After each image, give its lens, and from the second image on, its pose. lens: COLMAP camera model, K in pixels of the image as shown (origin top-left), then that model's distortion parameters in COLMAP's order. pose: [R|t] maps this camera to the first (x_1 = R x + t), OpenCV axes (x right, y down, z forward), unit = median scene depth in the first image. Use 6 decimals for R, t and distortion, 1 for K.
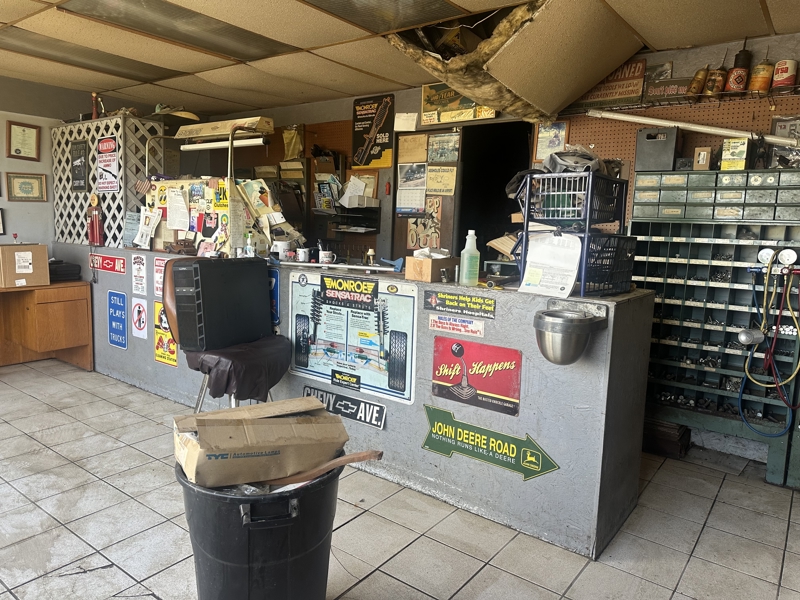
lens RADIAL K [[562.2, 0, 405.0], [0, 562.2, 301.0], [0, 0, 1]] dist [0.129247, -0.184893]
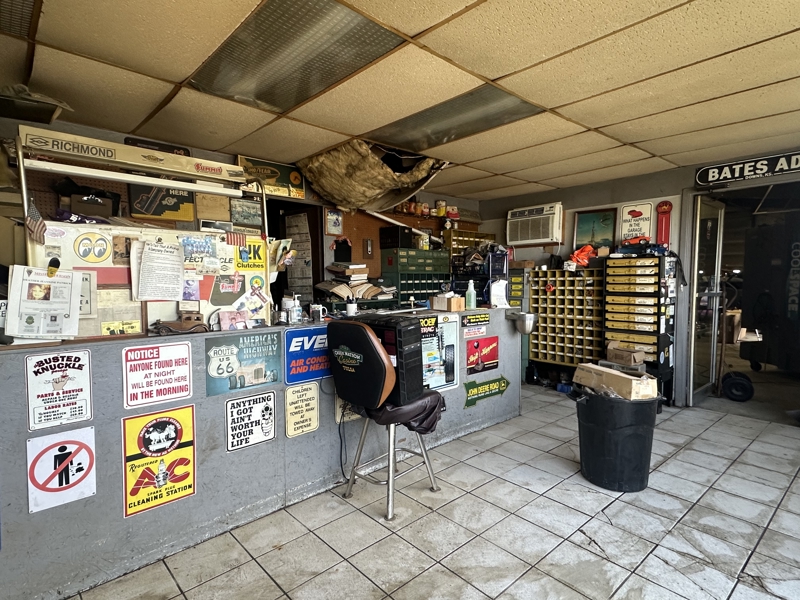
lens RADIAL K [[429.6, 0, 400.0], [0, 429.6, 300.0], [0, 0, 1]] dist [0.061115, -0.000016]
pose [[0.186638, -0.088665, 0.978419, -1.188913], [0.138681, 0.988324, 0.063108, -0.164094], [-0.972591, 0.123910, 0.196755, 0.855051]]
